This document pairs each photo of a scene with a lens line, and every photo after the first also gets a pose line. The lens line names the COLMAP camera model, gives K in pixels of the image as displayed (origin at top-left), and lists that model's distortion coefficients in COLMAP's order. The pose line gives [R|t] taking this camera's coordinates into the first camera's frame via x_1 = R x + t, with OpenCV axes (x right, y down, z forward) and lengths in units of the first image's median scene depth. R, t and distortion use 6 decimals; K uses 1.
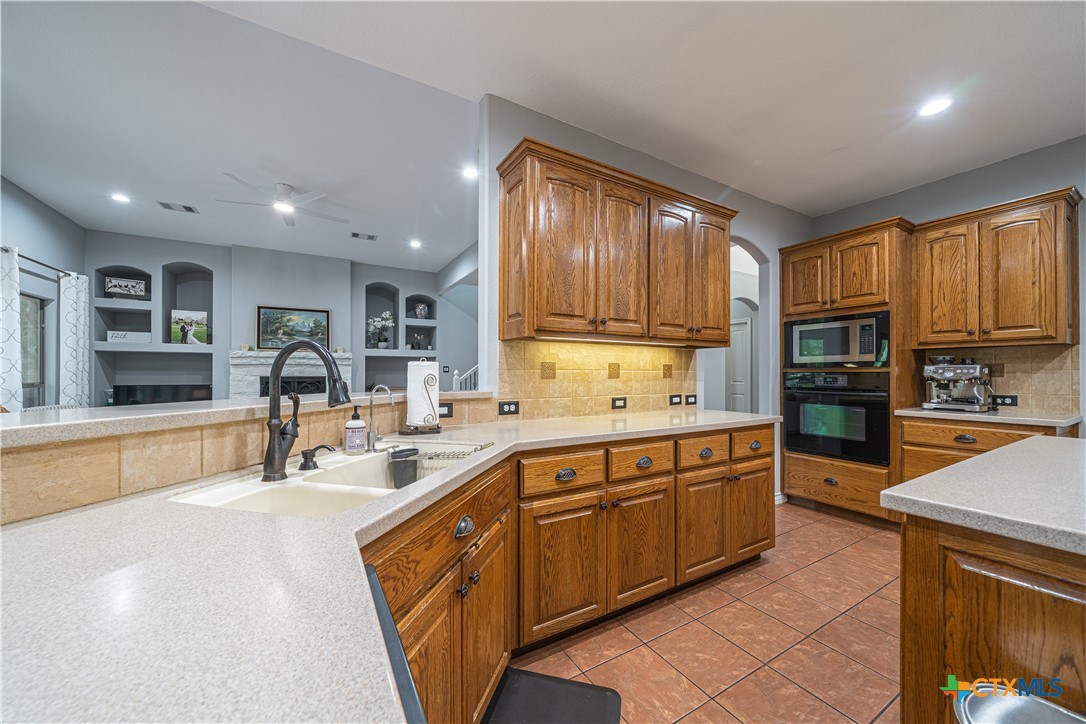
lens RADIAL K [[390.8, 0, 534.3], [0, 390.8, 371.2], [0, 0, 1]] dist [-0.009028, -0.000118]
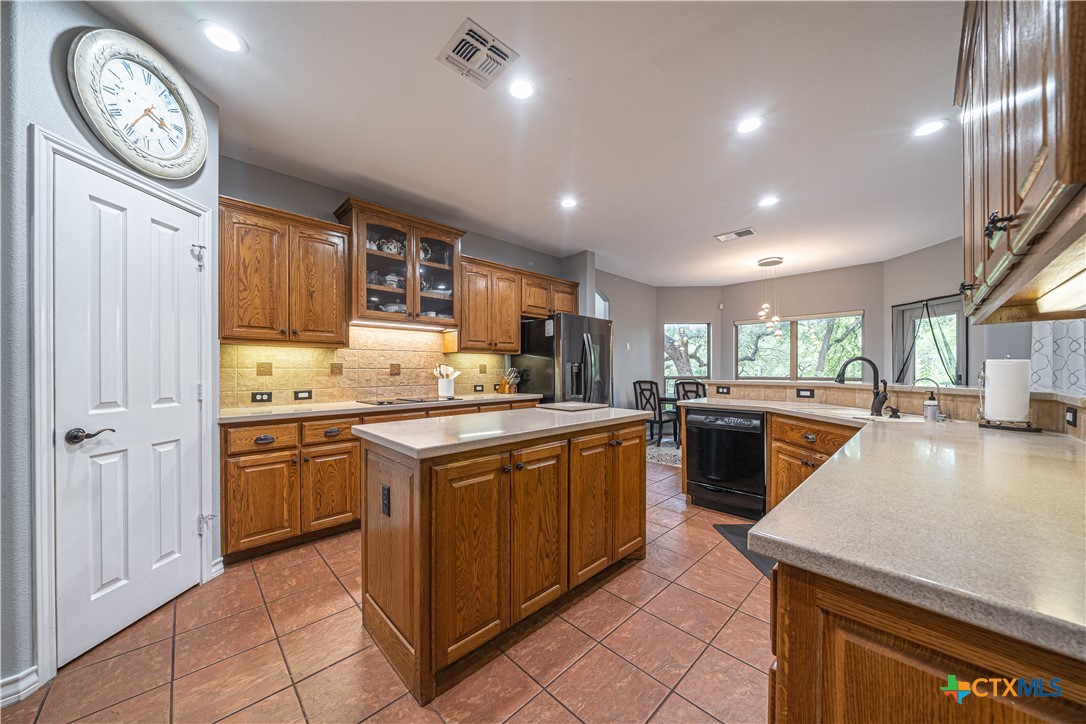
lens RADIAL K [[377.3, 0, 536.6], [0, 377.3, 371.7], [0, 0, 1]] dist [-0.002179, -0.000081]
pose [[-0.969615, 0.001055, -0.244635, 0.854891], [0.000989, 0.999999, 0.000391, 0.004766], [0.244635, 0.000137, -0.969615, 1.235650]]
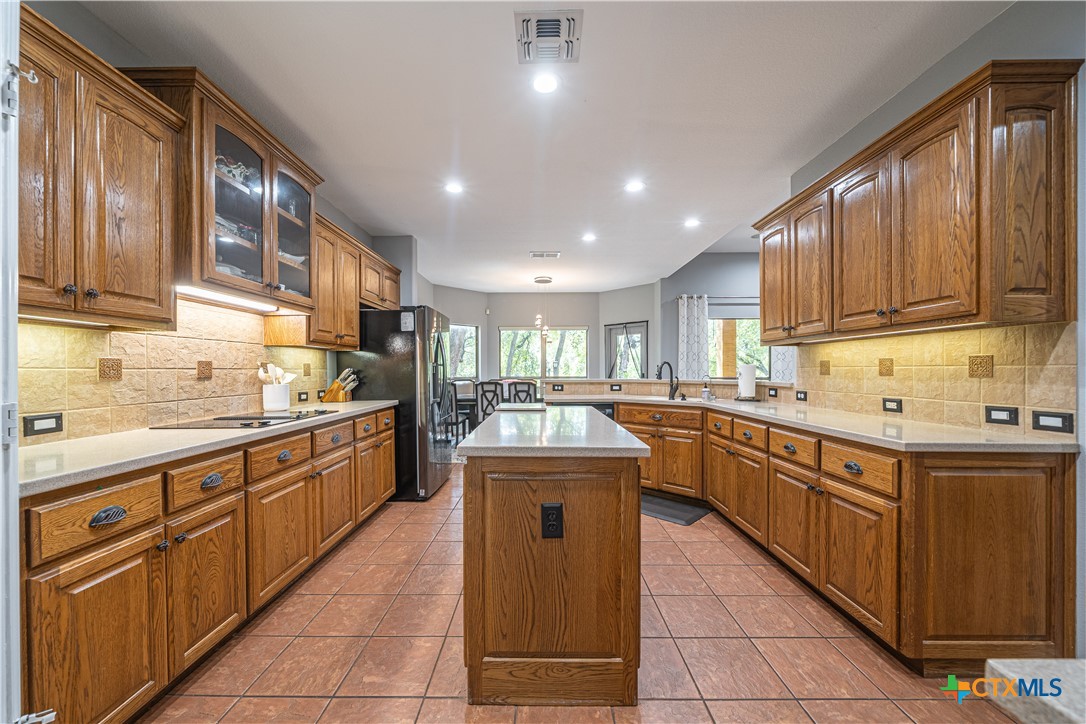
lens RADIAL K [[409.6, 0, 543.8], [0, 409.6, 371.7], [0, 0, 1]] dist [-0.000991, -0.000098]
pose [[-0.491372, 0.003326, -0.870944, 1.473828], [0.006323, 0.999980, 0.000252, 0.003748], [0.870927, -0.005383, -0.491383, 0.840420]]
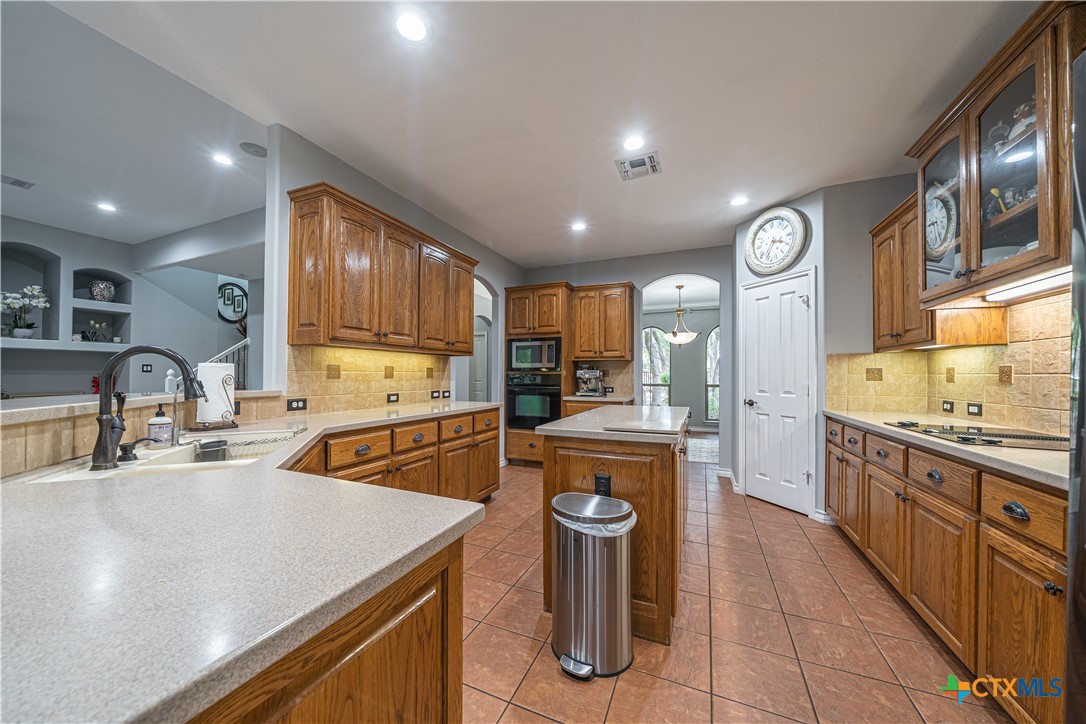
lens RADIAL K [[377.3, 0, 536.6], [0, 377.3, 371.7], [0, 0, 1]] dist [-0.002179, -0.000081]
pose [[0.804593, 0.007532, 0.593779, -0.143389], [-0.006525, 0.999971, -0.003843, -0.001811], [-0.593791, -0.000783, 0.804619, -0.272863]]
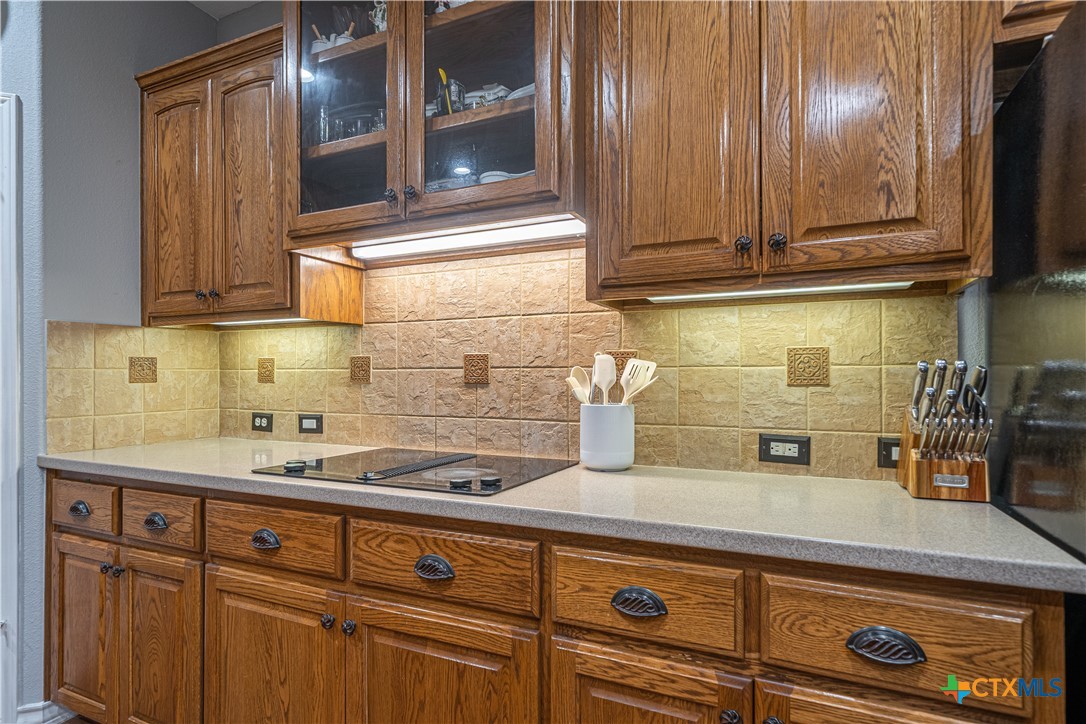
lens RADIAL K [[558.0, 0, 543.7], [0, 558.0, 373.5], [0, 0, 1]] dist [-0.002309, -0.000296]
pose [[-0.583406, -0.000194, 0.812181, 0.348092], [-0.002562, 0.999995, -0.001601, 0.001182], [-0.812176, -0.003014, -0.583404, 0.053434]]
